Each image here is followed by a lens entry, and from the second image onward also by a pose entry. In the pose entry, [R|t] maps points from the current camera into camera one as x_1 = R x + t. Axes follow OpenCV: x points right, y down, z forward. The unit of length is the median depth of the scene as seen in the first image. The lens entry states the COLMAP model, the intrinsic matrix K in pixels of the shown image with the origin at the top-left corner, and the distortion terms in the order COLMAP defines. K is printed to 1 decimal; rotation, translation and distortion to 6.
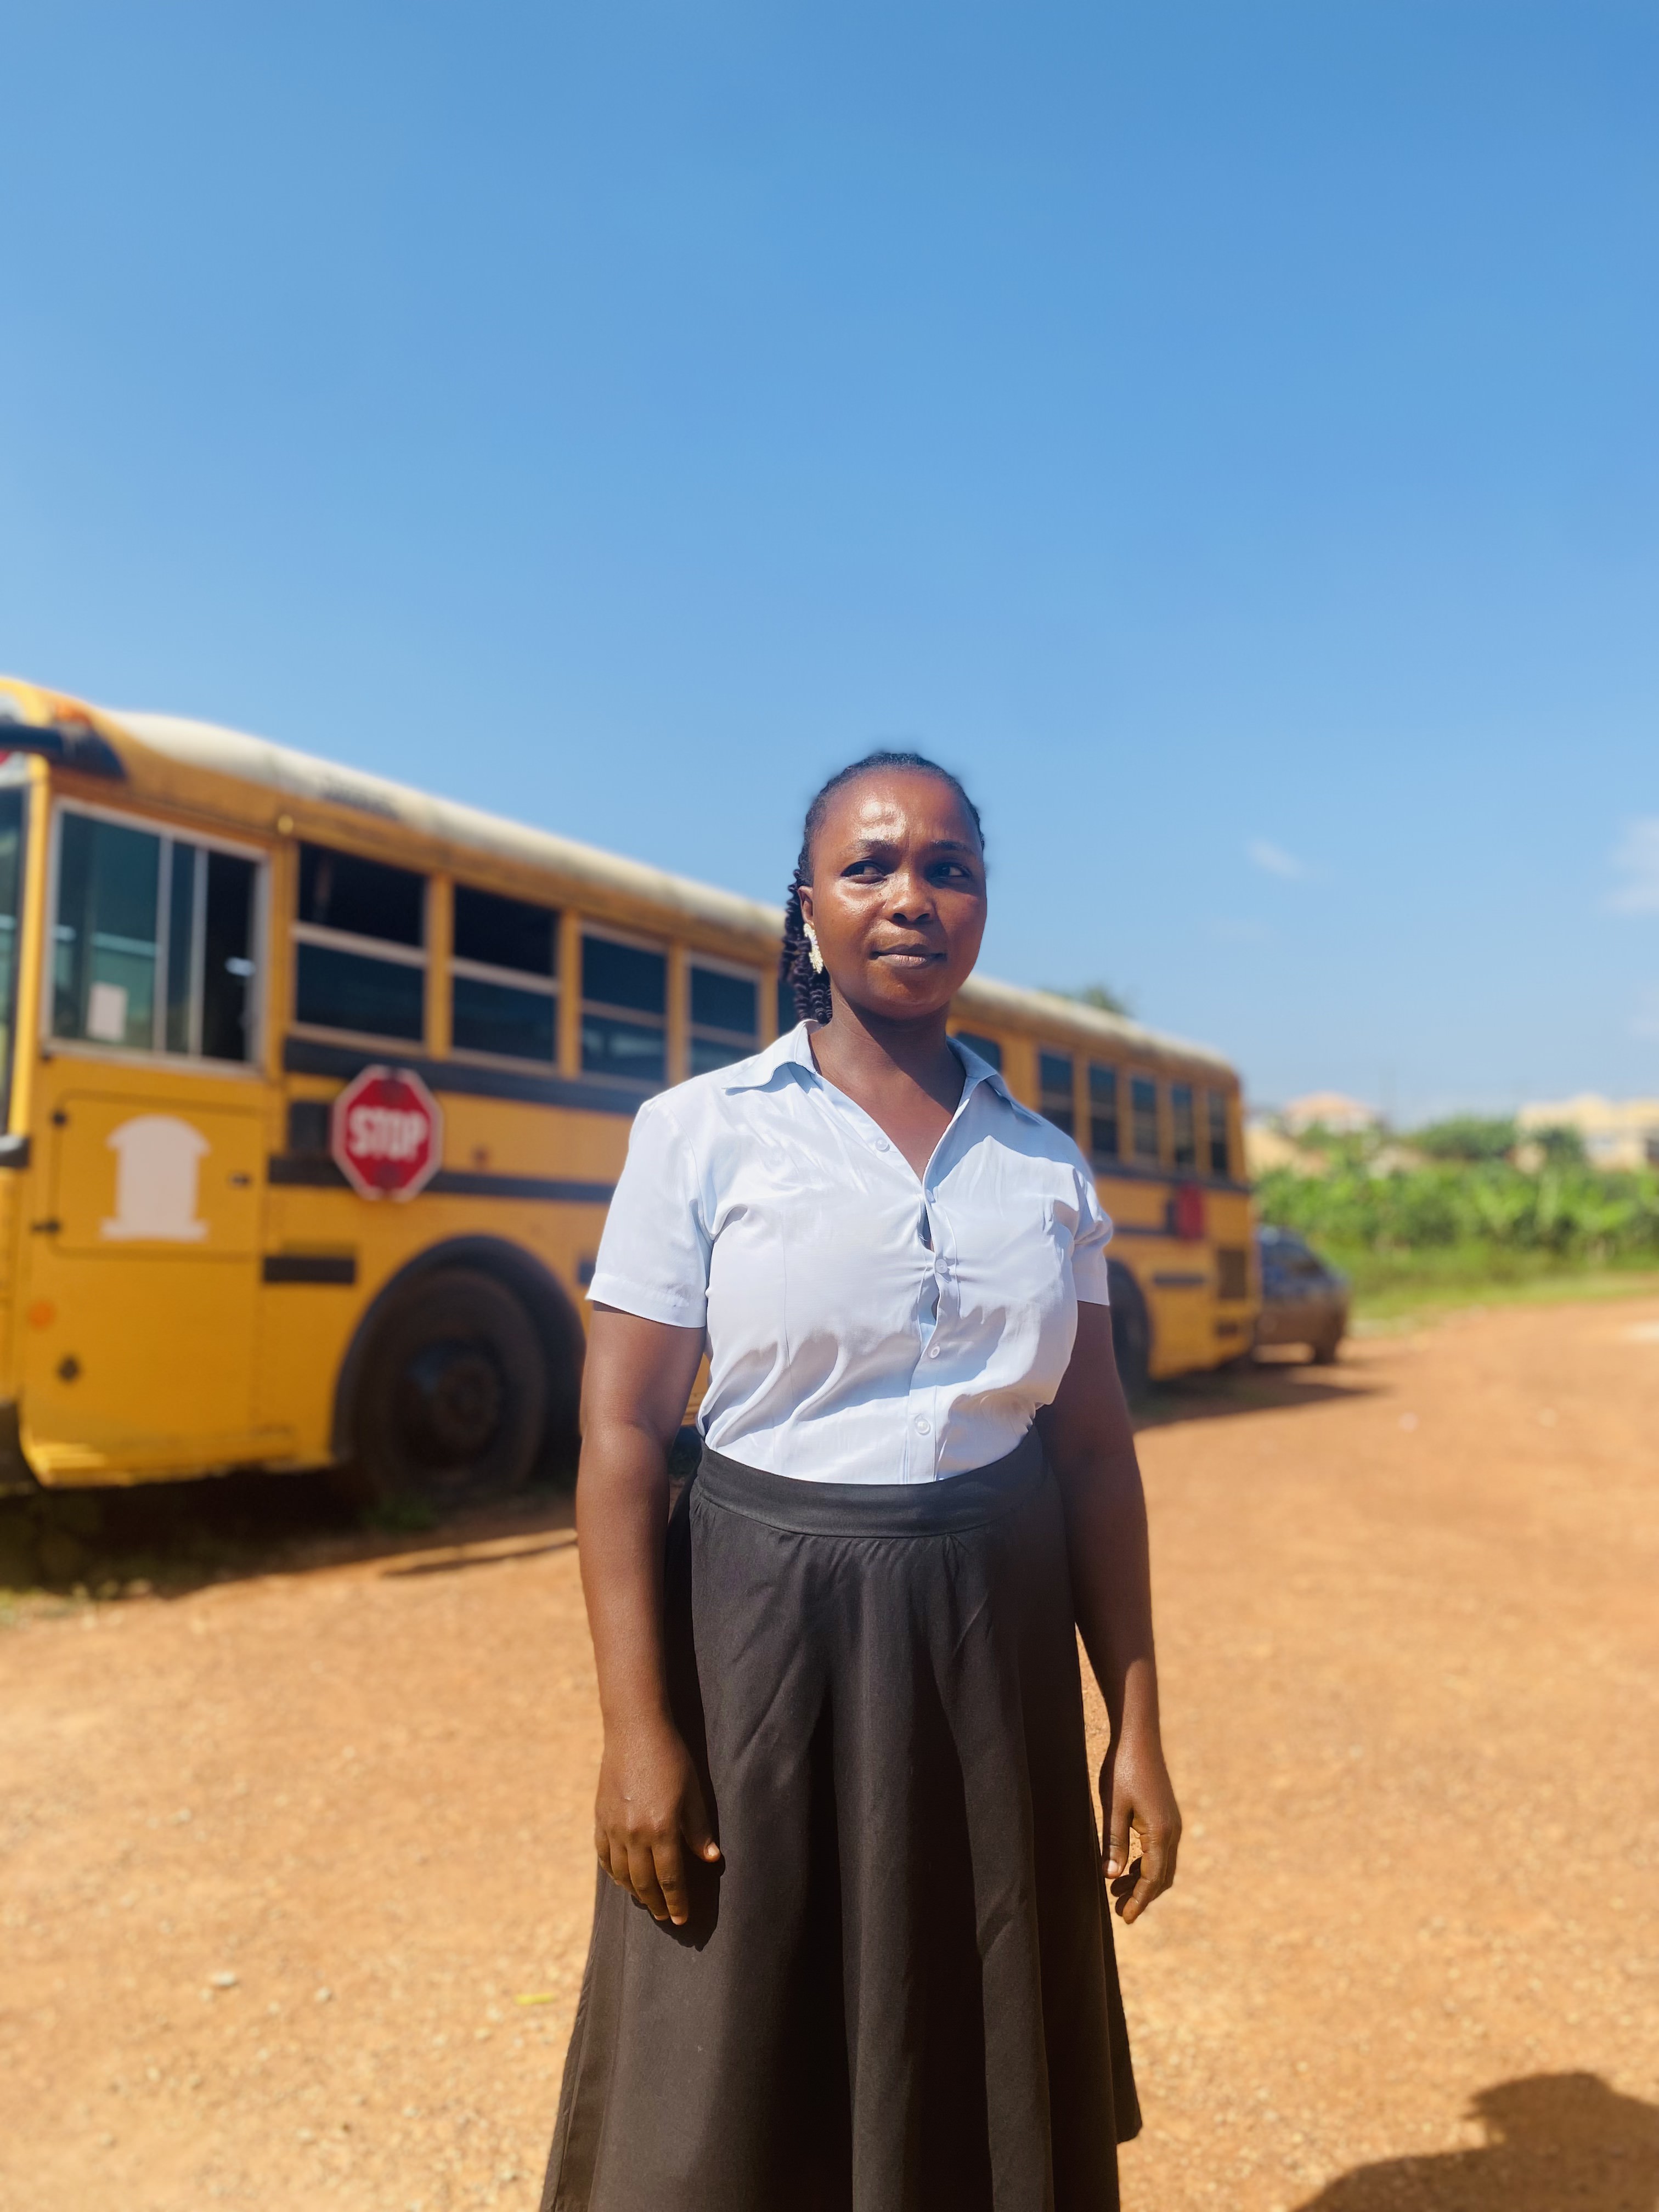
lens RADIAL K [[1692.3, 0, 823.0], [0, 1692.3, 1100.9], [0, 0, 1]] dist [0.007084, 0.005375]
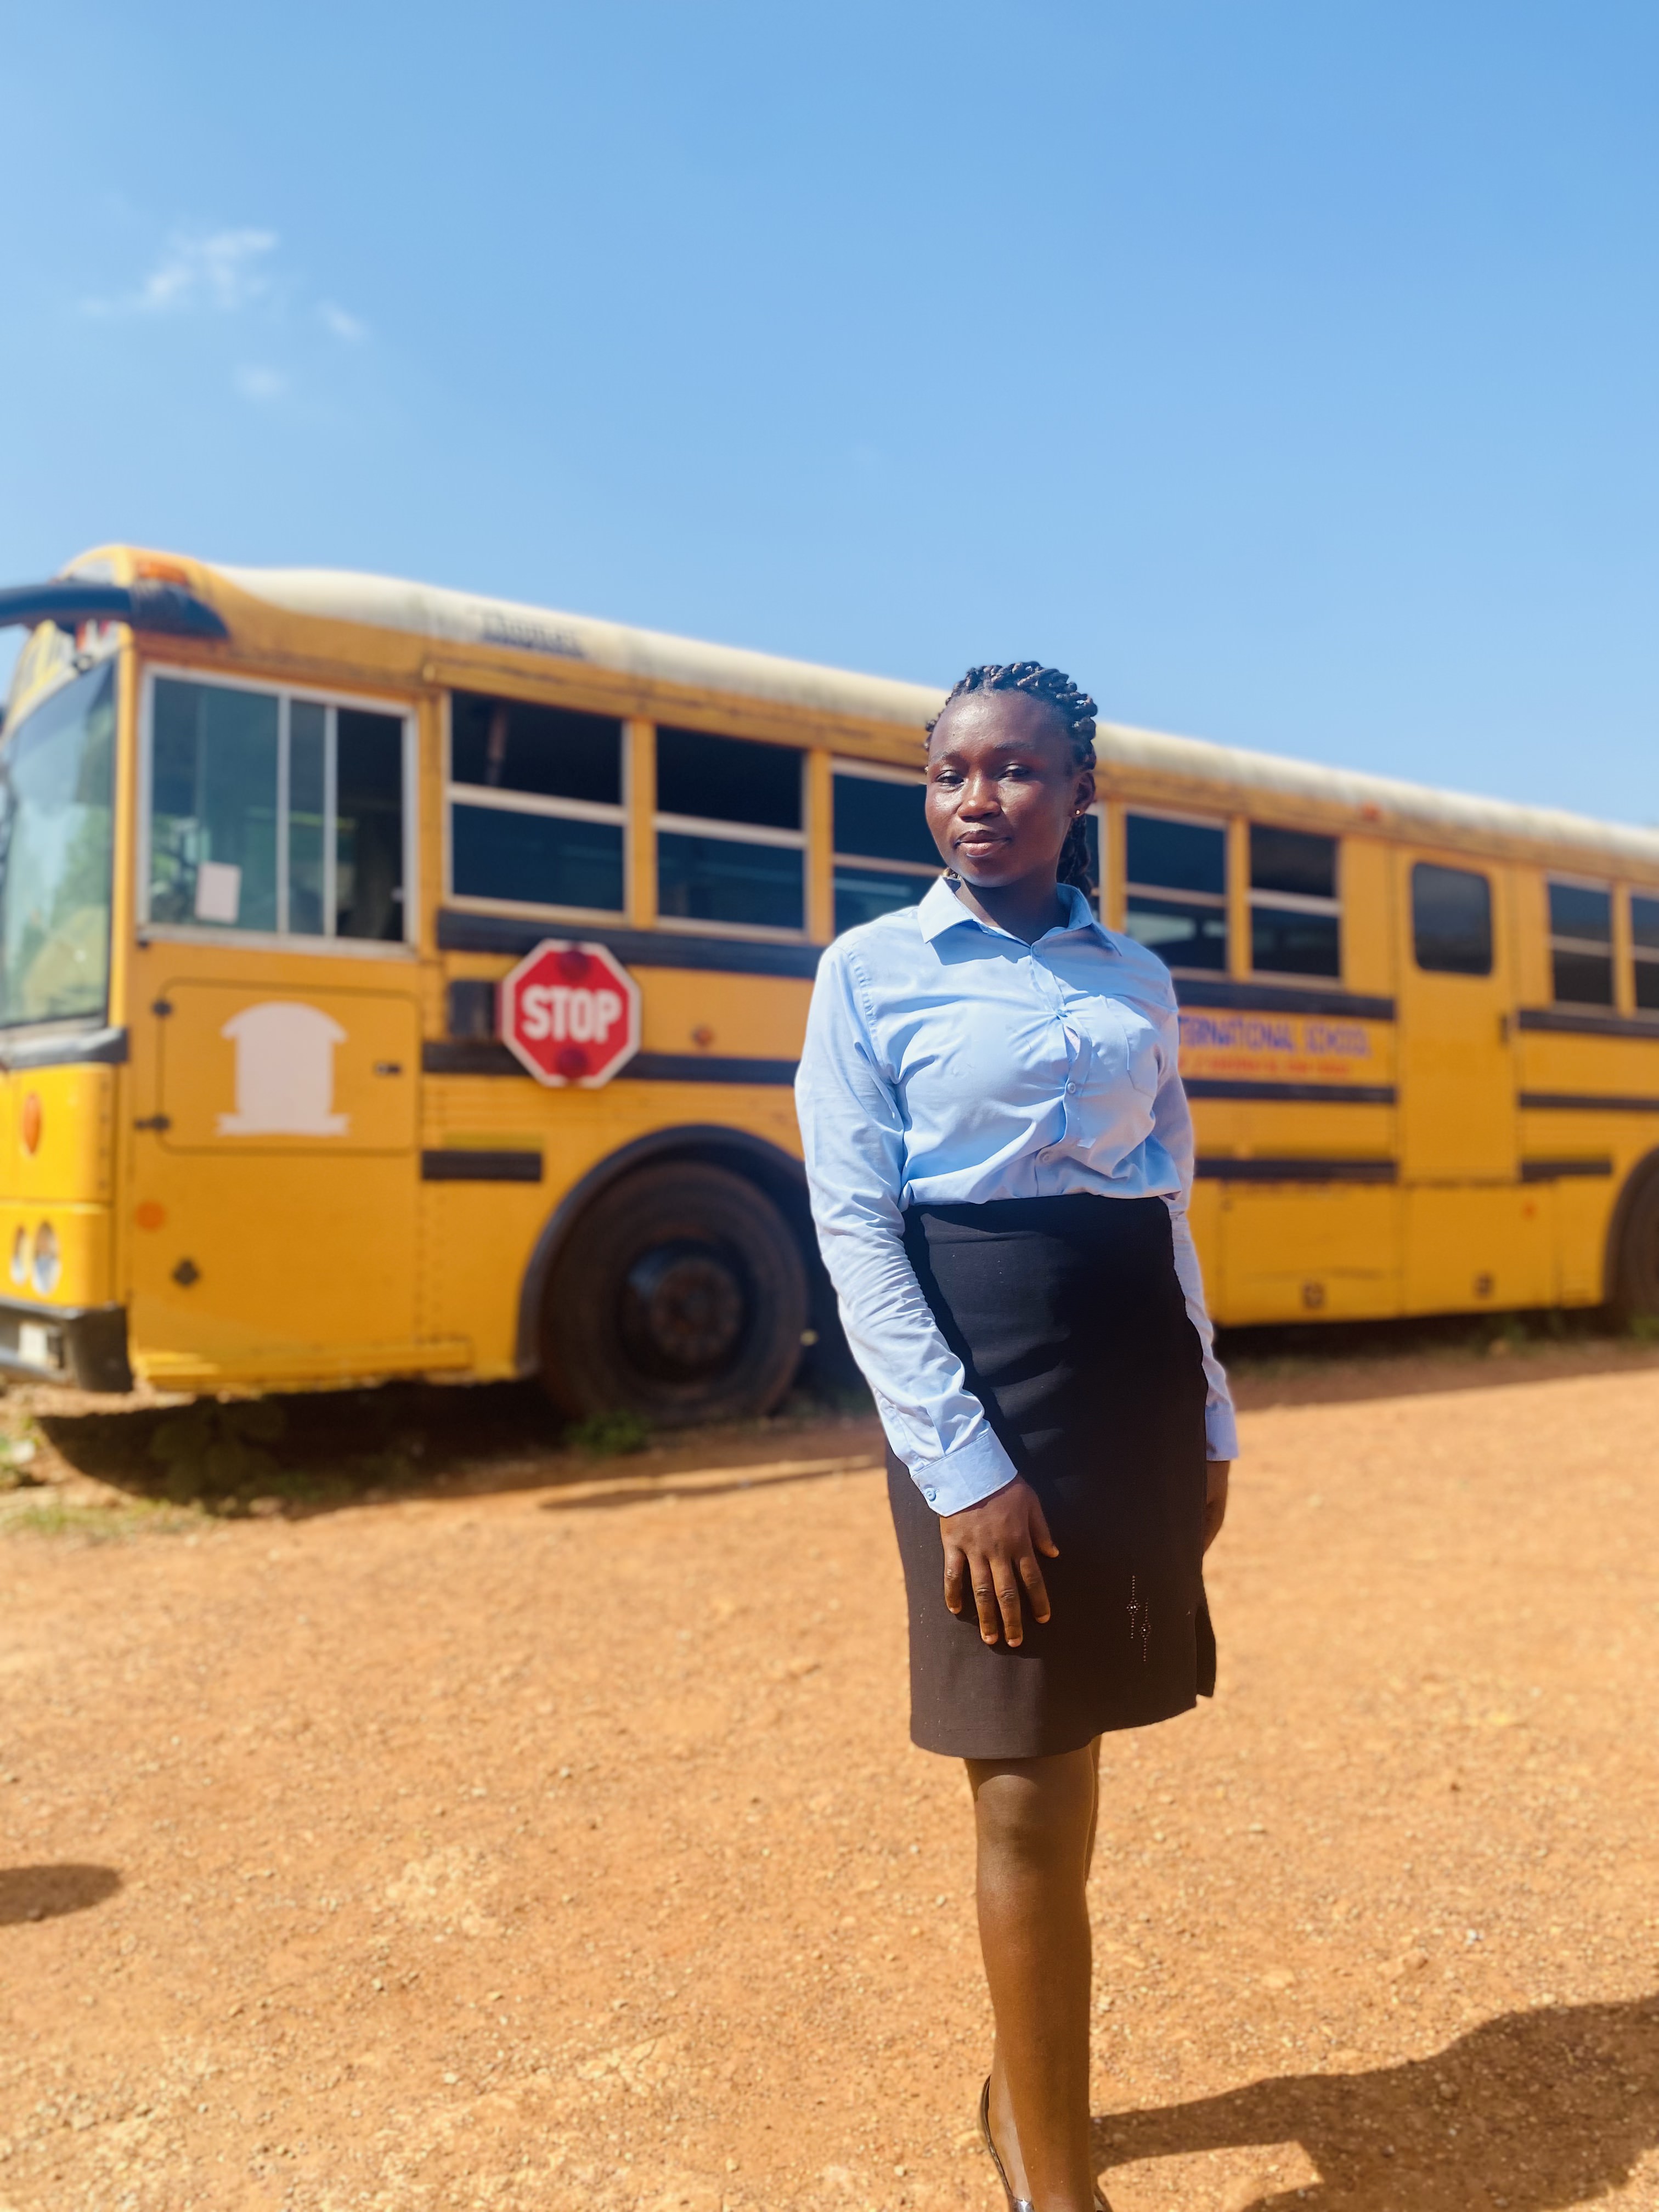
lens RADIAL K [[1694.5, 0, 834.3], [0, 1694.5, 1104.6], [0, 0, 1]] dist [0.011013, -0.003057]
pose [[0.923201, -0.021901, -0.383692, 0.255993], [0.046885, 0.997336, 0.055882, 0.028775], [0.381446, -0.069580, 0.921769, 0.272608]]
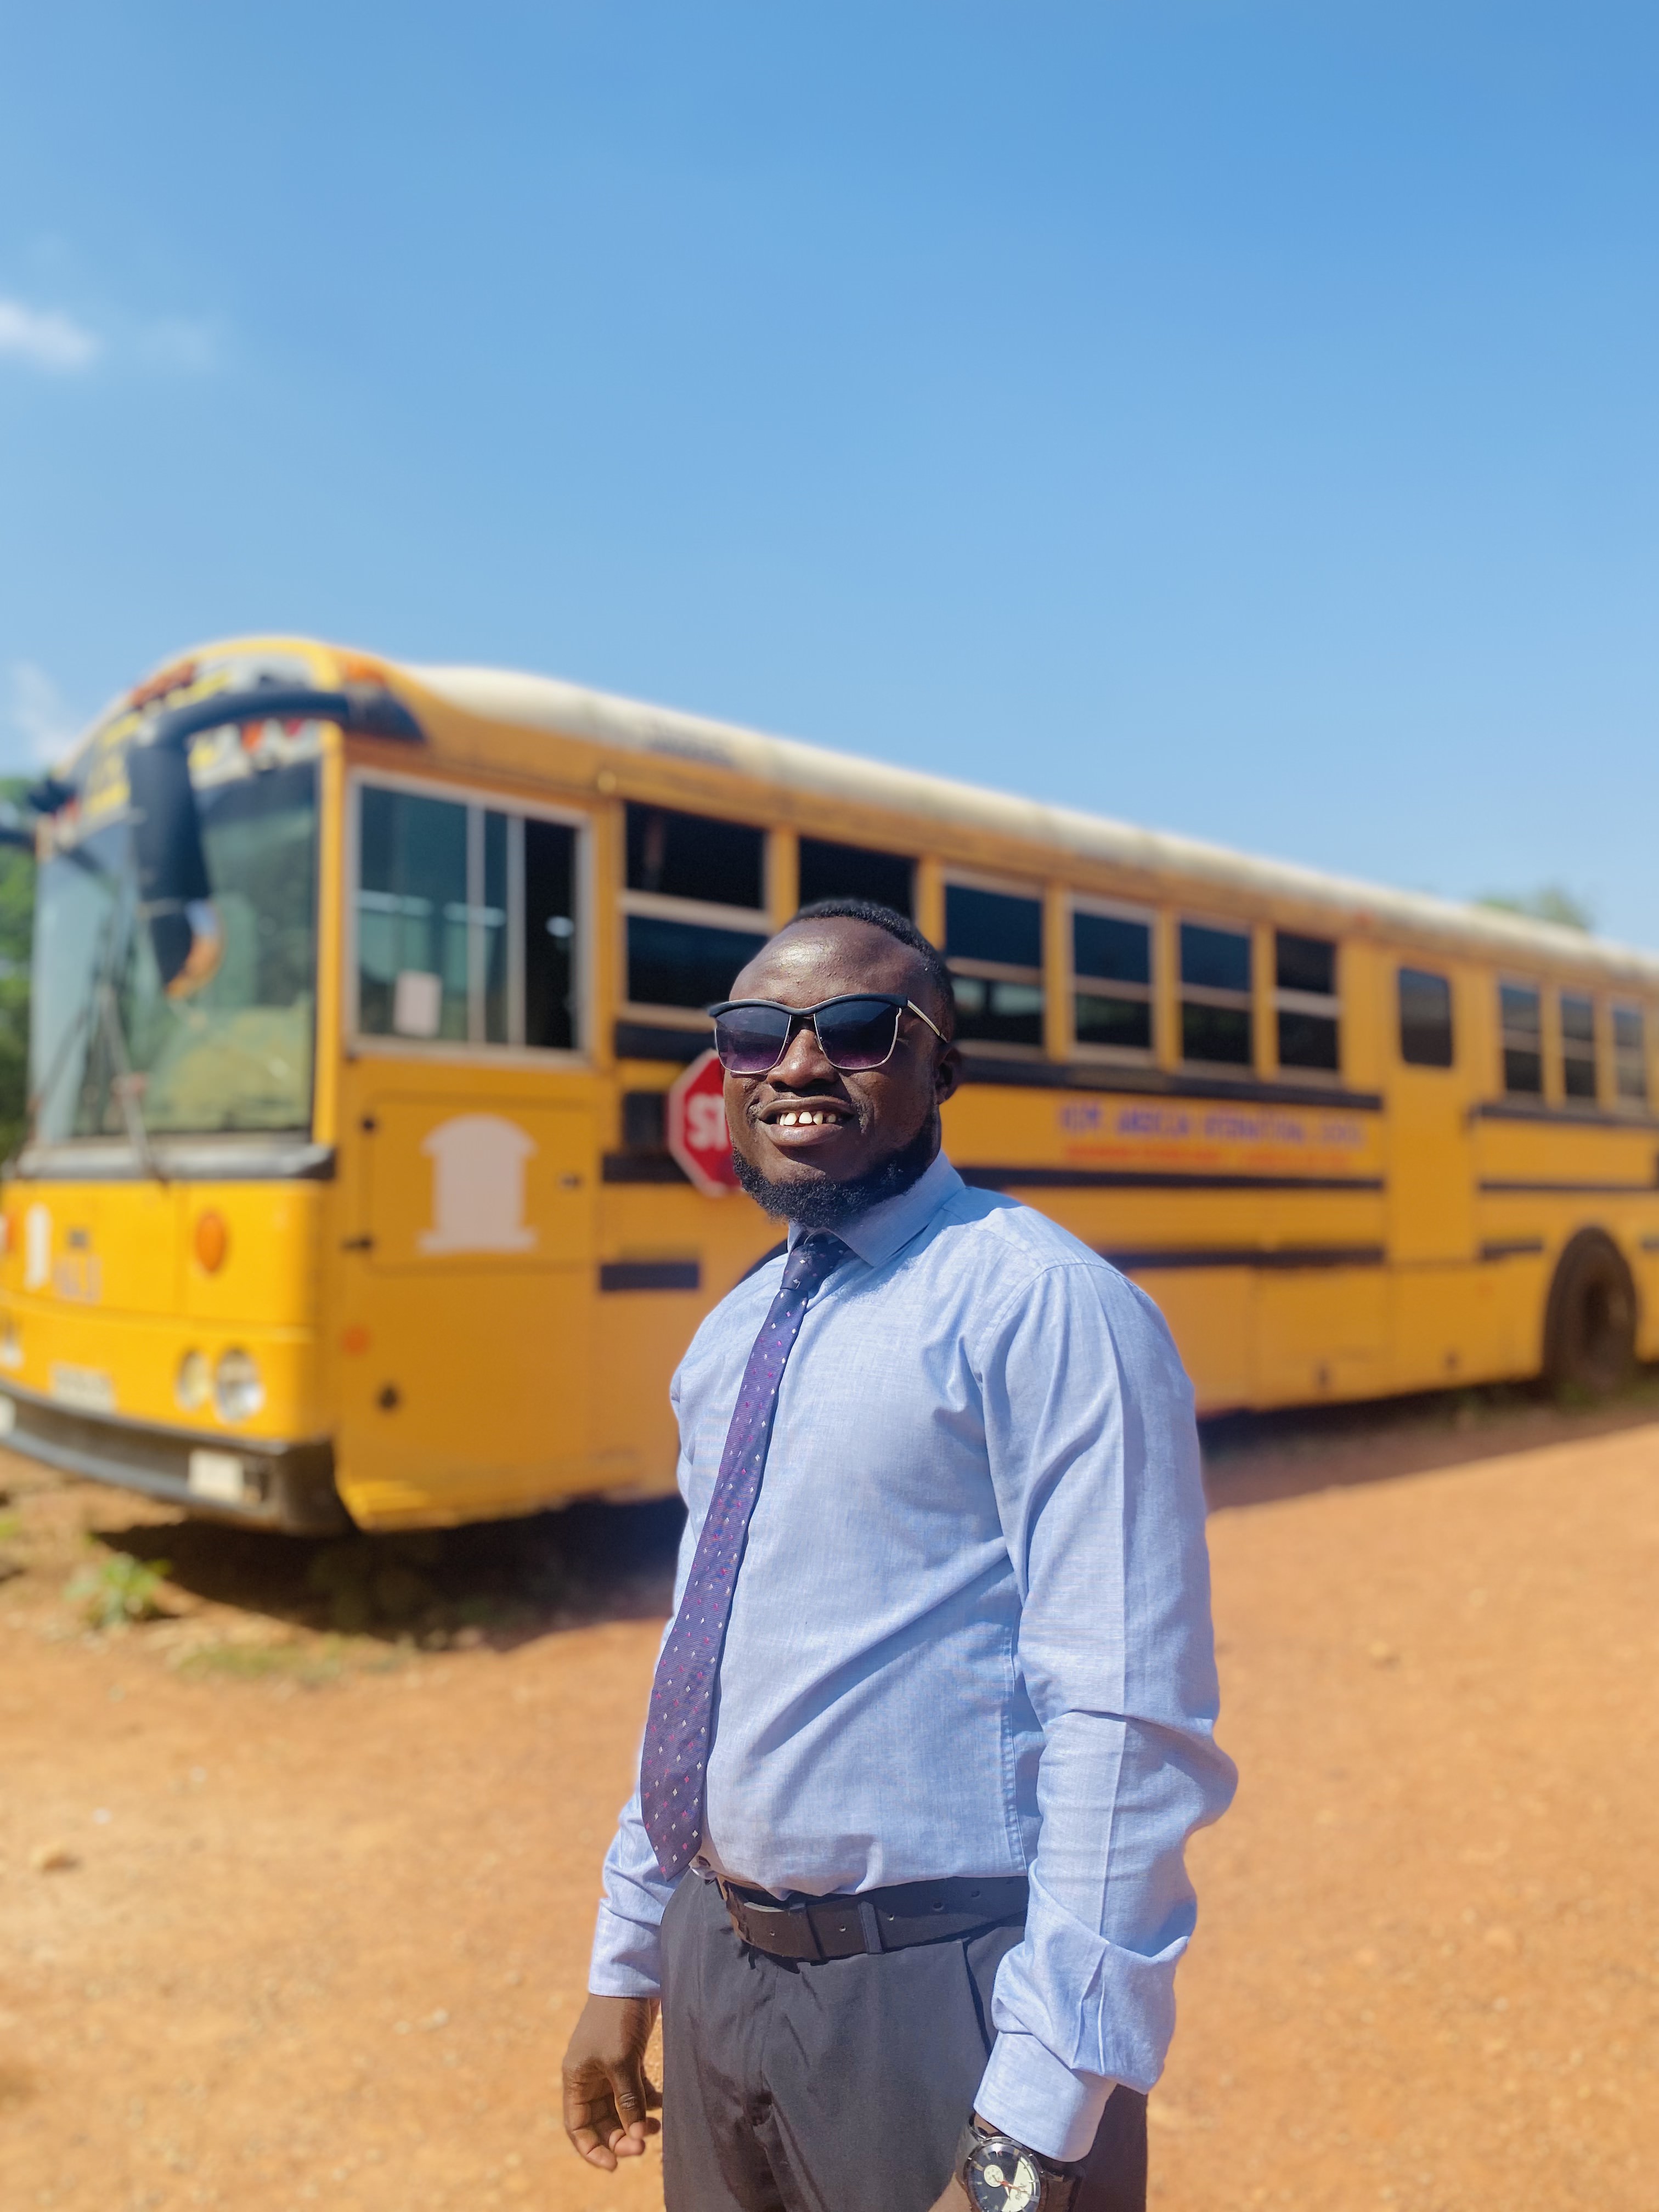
lens RADIAL K [[1694.5, 0, 834.3], [0, 1694.5, 1104.6], [0, 0, 1]] dist [0.011013, -0.003057]
pose [[0.971701, -0.018147, -0.235517, 0.006726], [0.029135, 0.998639, 0.043259, -0.032533], [0.234411, -0.048897, 0.970907, 0.177627]]
